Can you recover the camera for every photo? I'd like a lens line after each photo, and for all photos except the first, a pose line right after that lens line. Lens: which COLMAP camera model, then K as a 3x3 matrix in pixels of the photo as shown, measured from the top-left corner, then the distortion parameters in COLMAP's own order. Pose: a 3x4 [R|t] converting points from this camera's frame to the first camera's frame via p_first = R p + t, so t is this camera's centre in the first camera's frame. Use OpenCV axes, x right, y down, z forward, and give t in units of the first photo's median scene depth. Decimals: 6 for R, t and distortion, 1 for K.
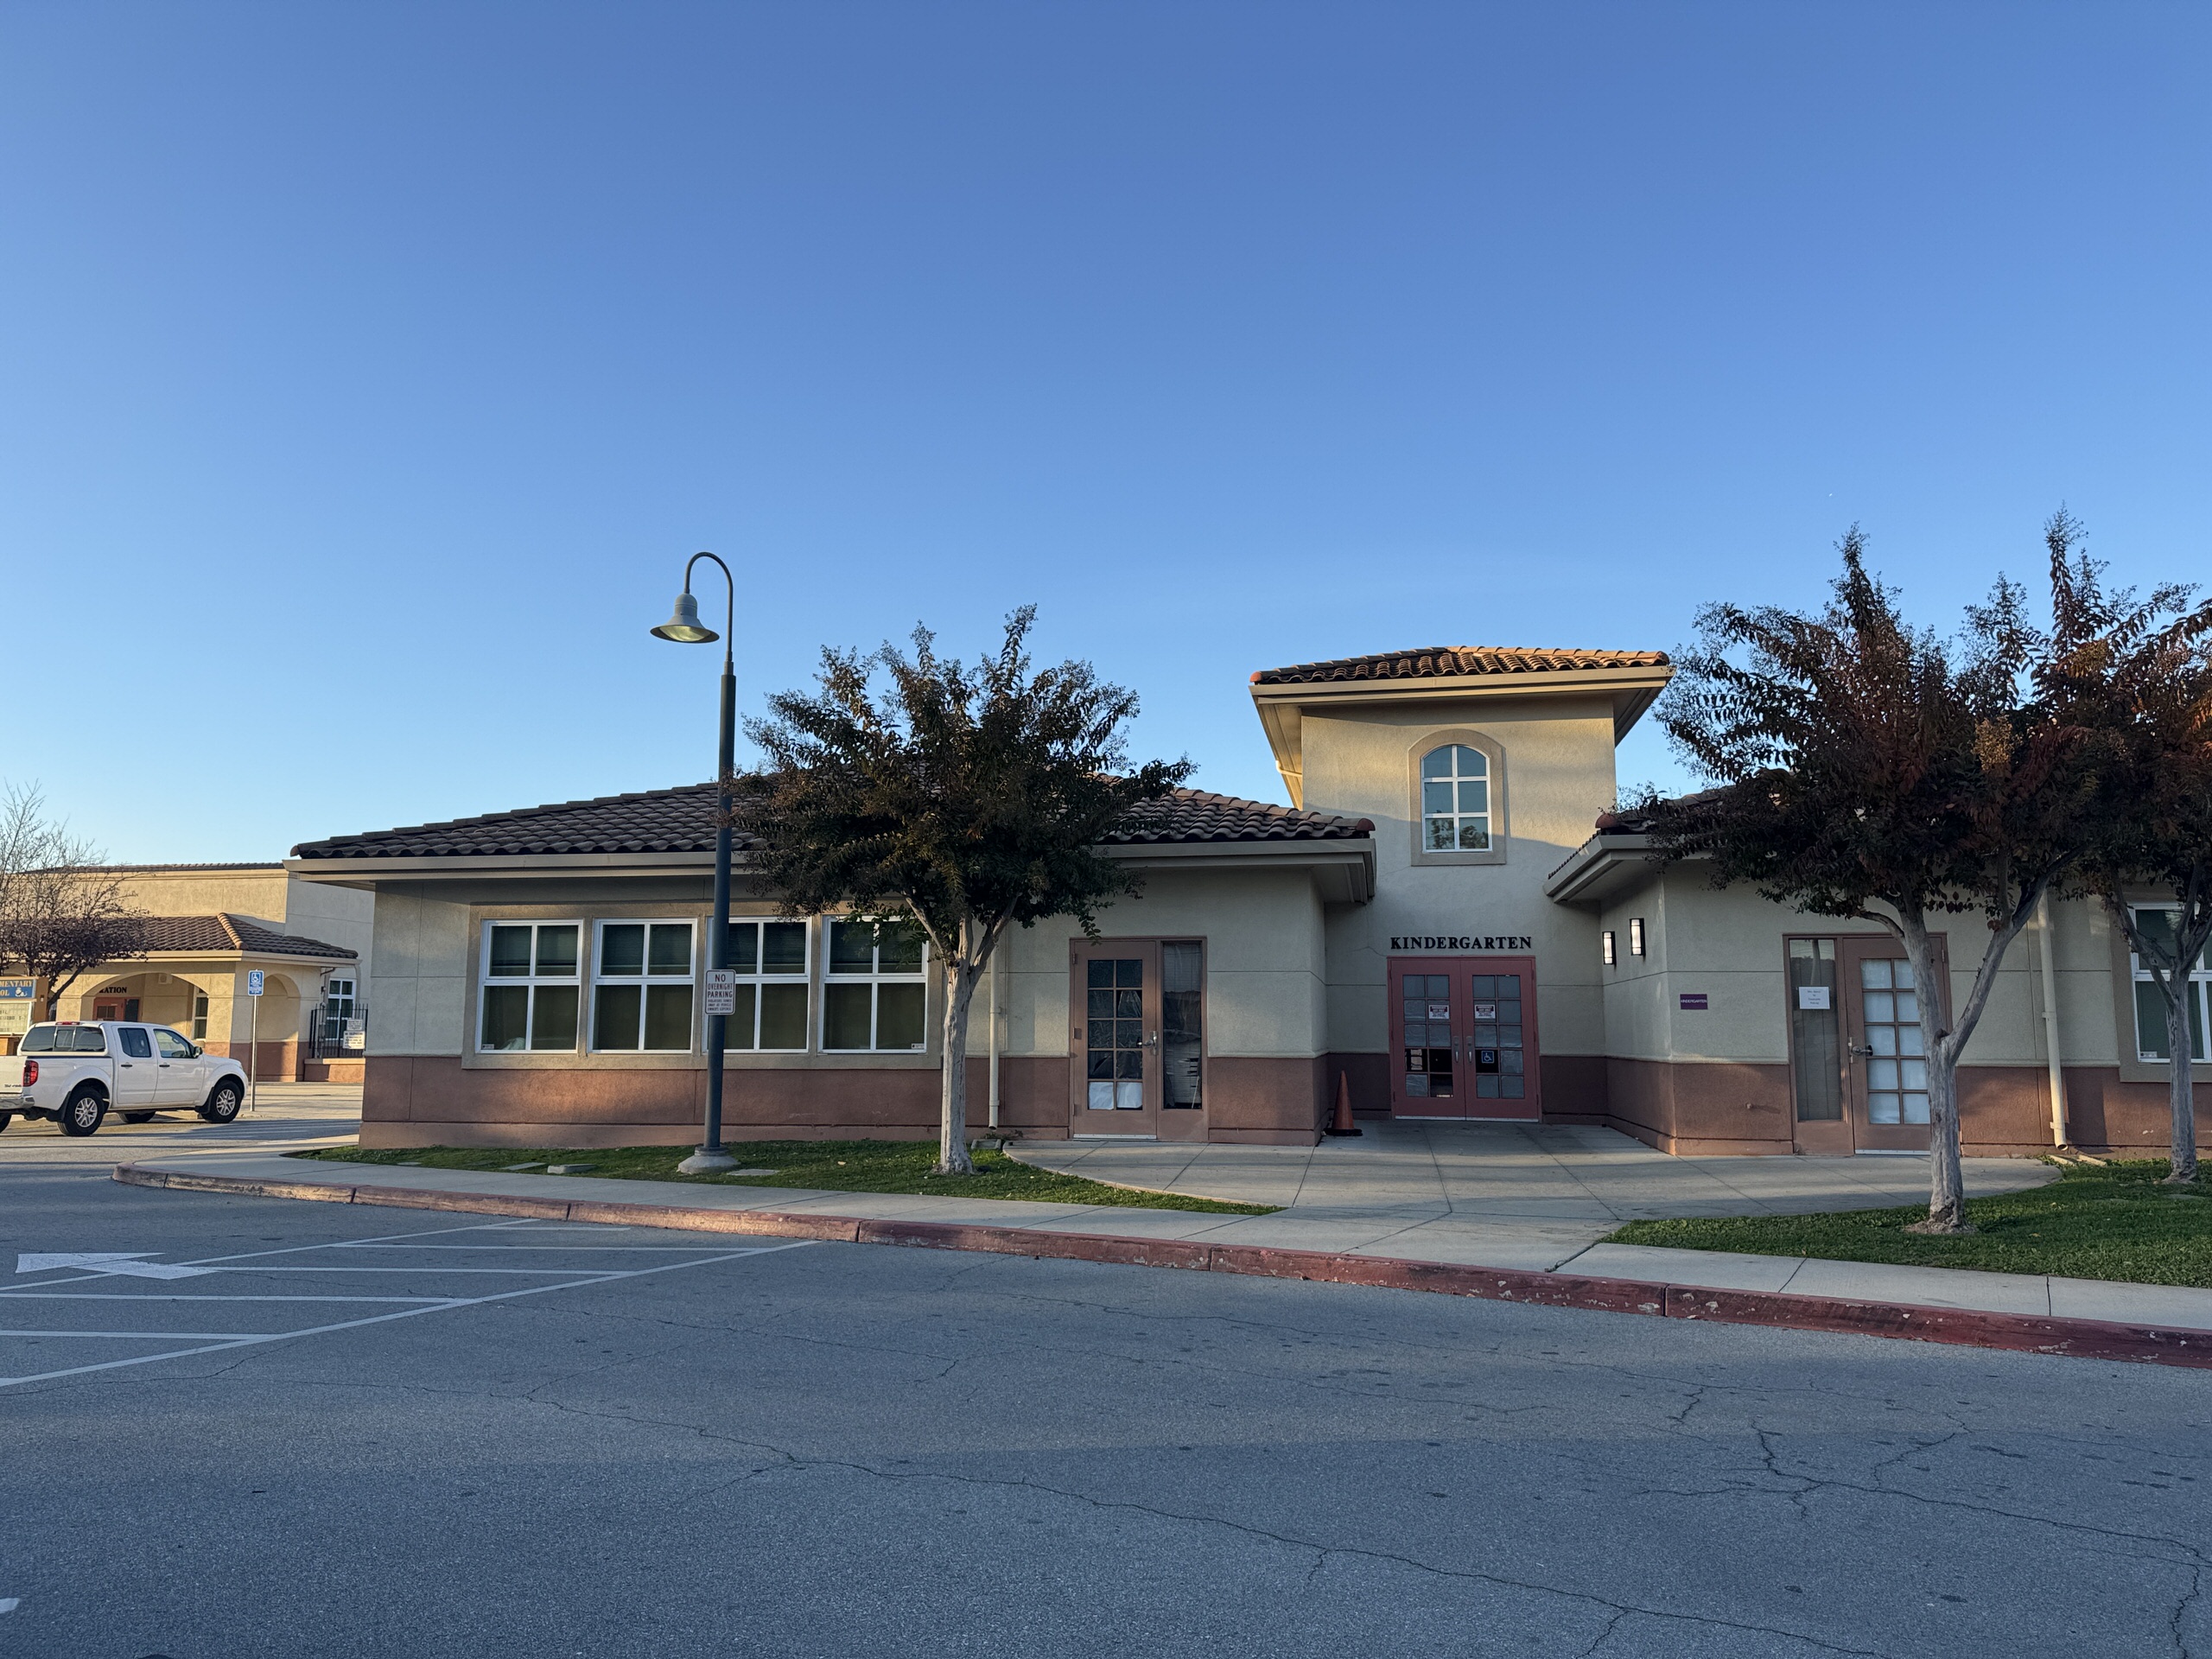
lens RADIAL K [[1563.5, 0, 1102.8], [0, 1563.5, 831.4], [0, 0, 1]] dist [0.013192, -0.007483]
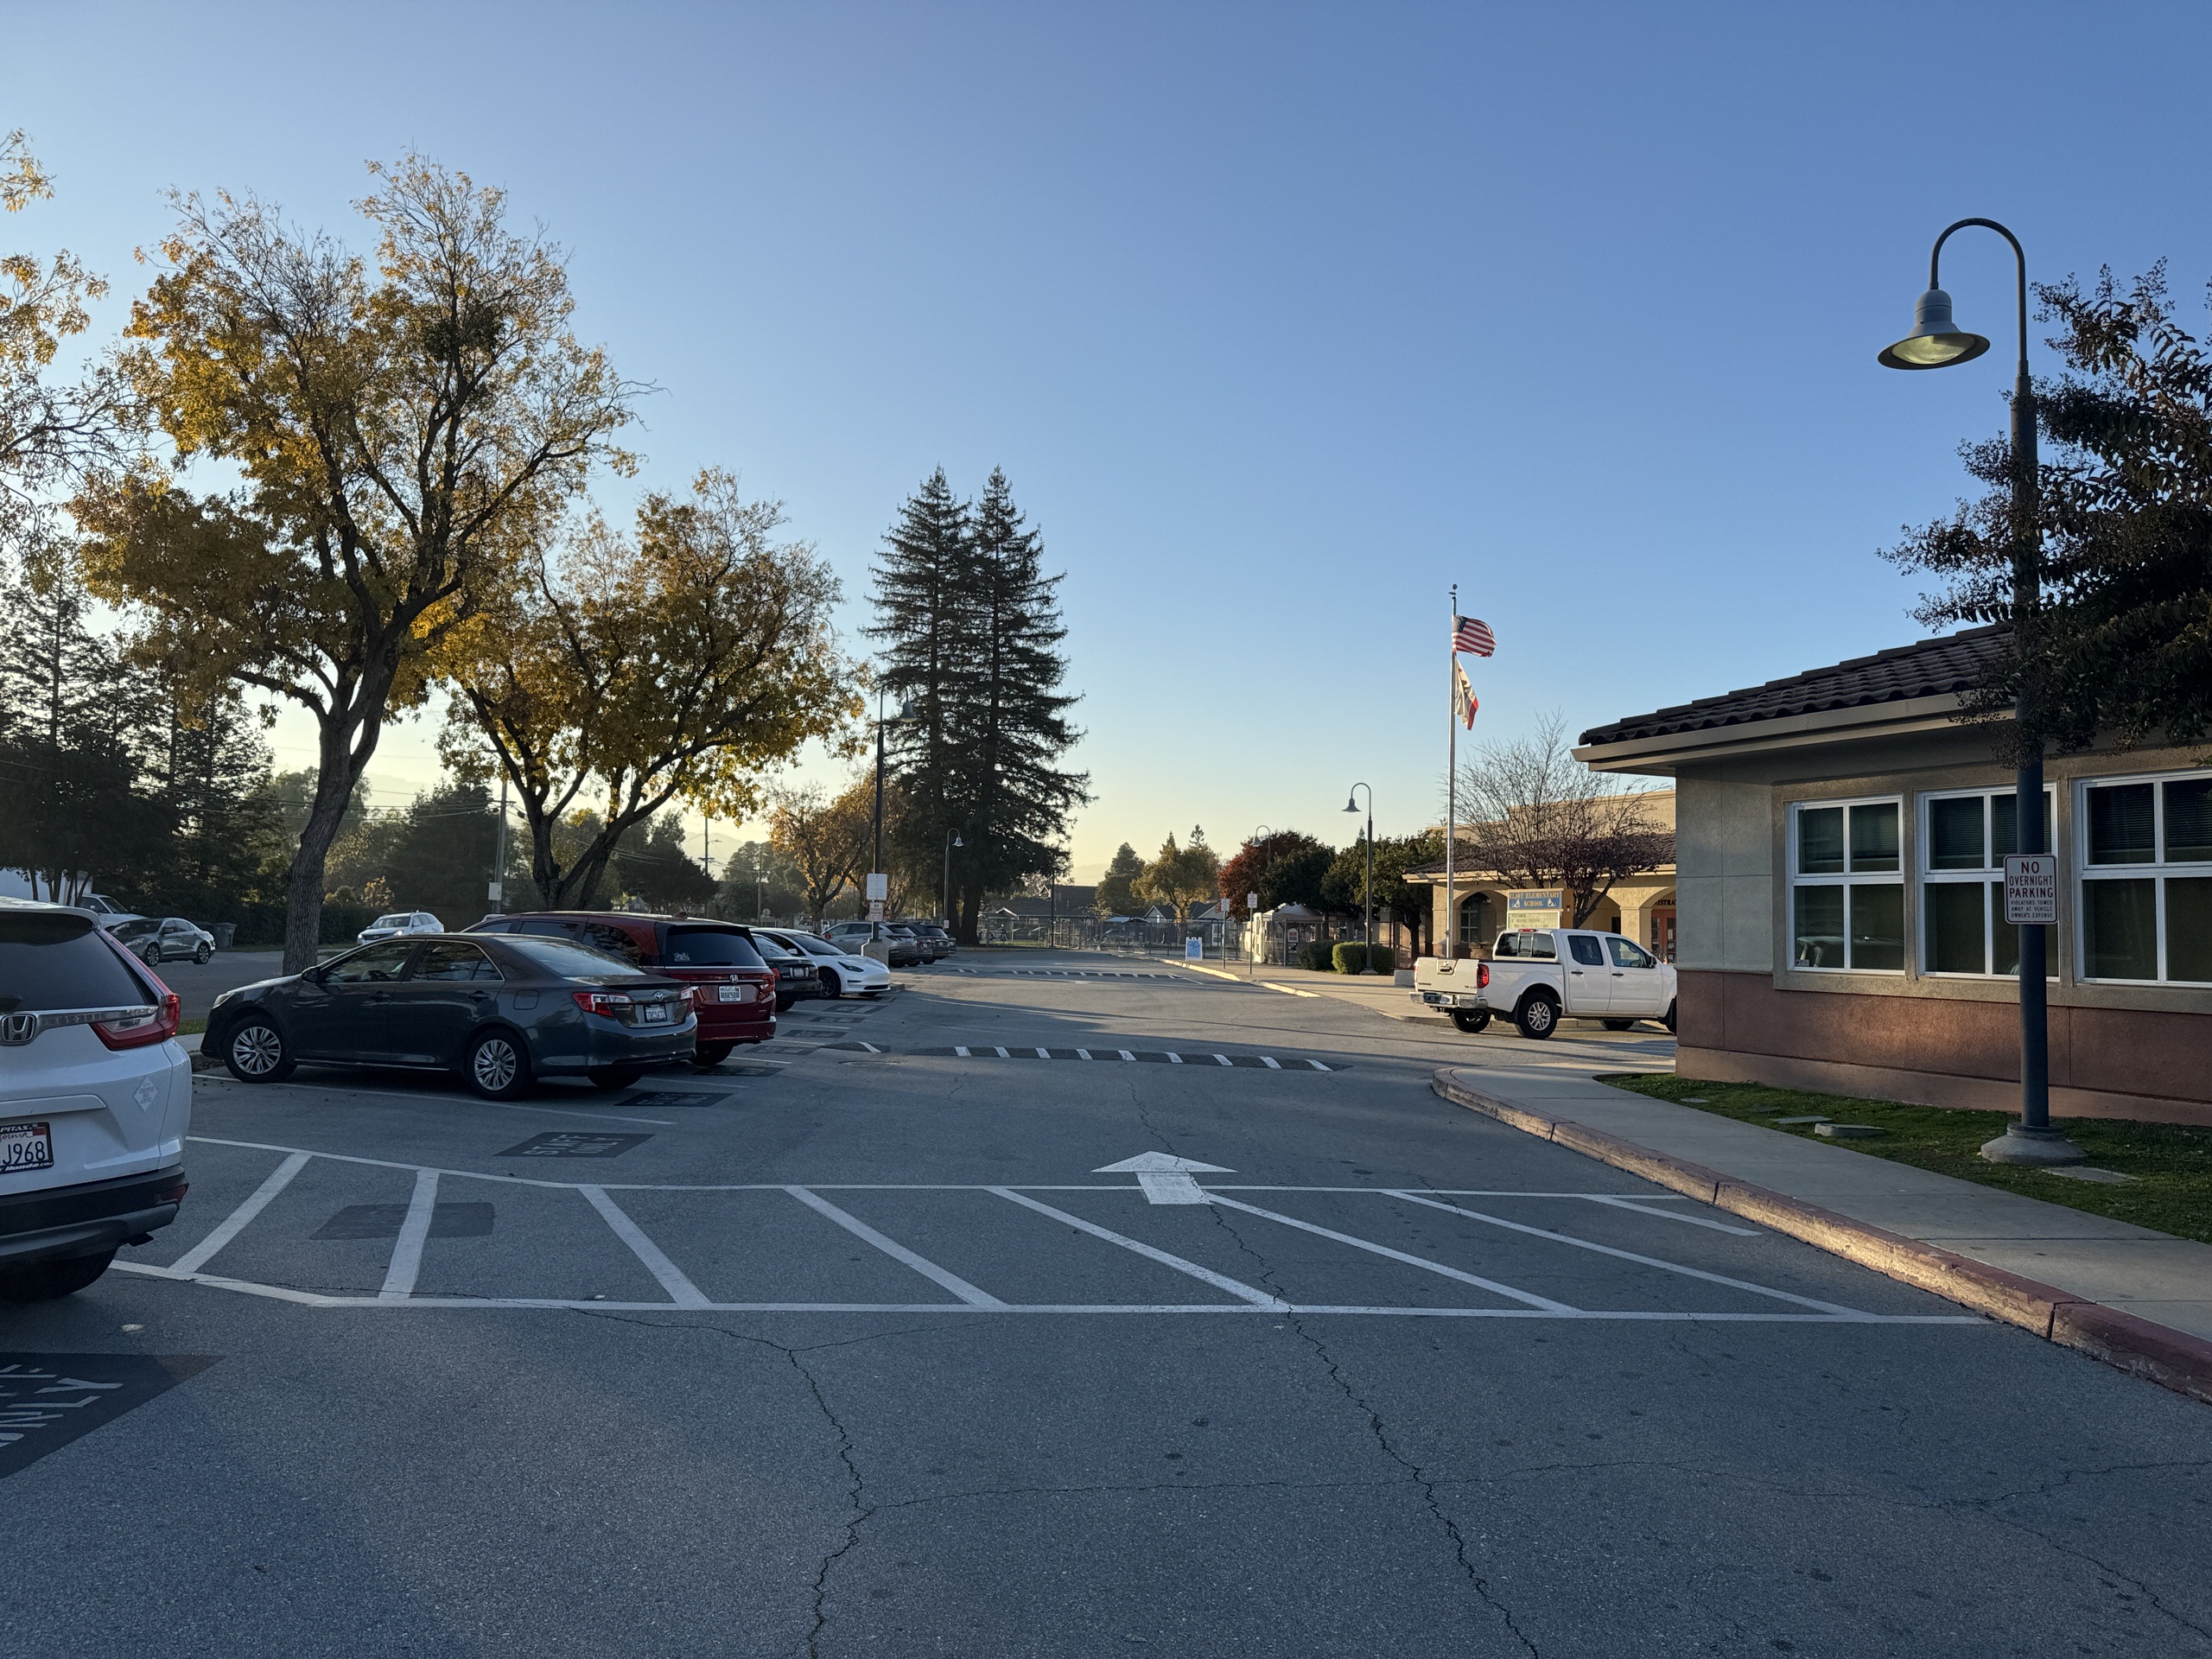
lens RADIAL K [[1563.5, 0, 1111.2], [0, 1563.5, 828.8], [0, 0, 1]] dist [0.013192, -0.007483]
pose [[0.559100, -0.040141, -0.828128, 0.069337], [0.081260, 0.996671, 0.006551, 0.036904], [0.825108, -0.070957, 0.560501, 0.276695]]
